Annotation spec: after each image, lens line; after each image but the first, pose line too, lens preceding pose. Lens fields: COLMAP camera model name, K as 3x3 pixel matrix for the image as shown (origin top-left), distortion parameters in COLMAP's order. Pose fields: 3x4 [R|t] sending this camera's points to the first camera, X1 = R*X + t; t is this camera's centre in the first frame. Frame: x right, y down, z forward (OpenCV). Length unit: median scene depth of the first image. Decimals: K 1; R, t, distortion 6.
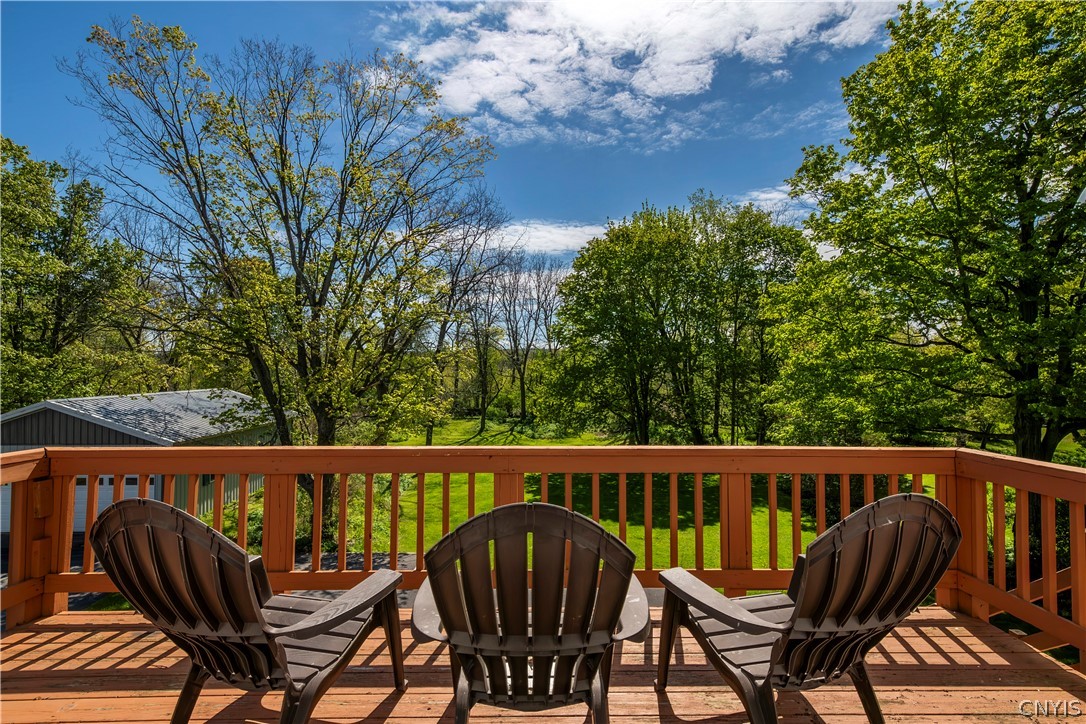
lens RADIAL K [[515.3, 0, 541.9], [0, 515.3, 359.7], [0, 0, 1]] dist [-0.016249, 0.000984]
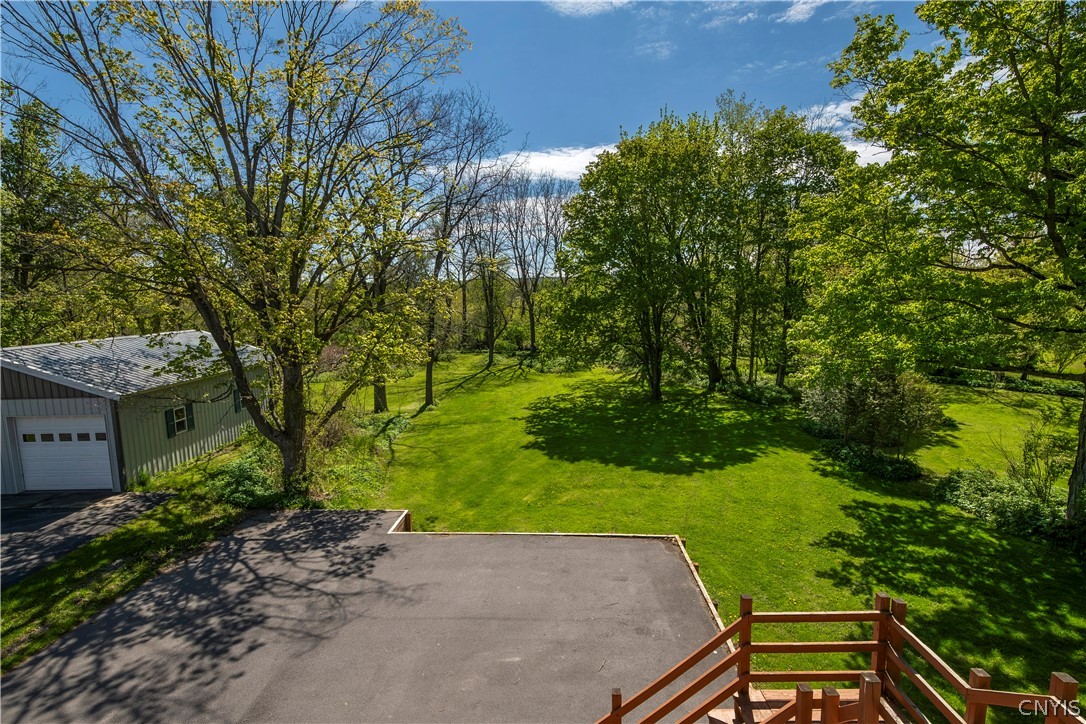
lens RADIAL K [[515.3, 0, 543.6], [0, 515.3, 367.9], [0, 0, 1]] dist [-0.016249, 0.000984]
pose [[0.999354, -0.012342, -0.033740, 0.043348], [0.017361, 0.988109, 0.152773, -0.007378], [0.031453, -0.153261, 0.987685, 0.108549]]
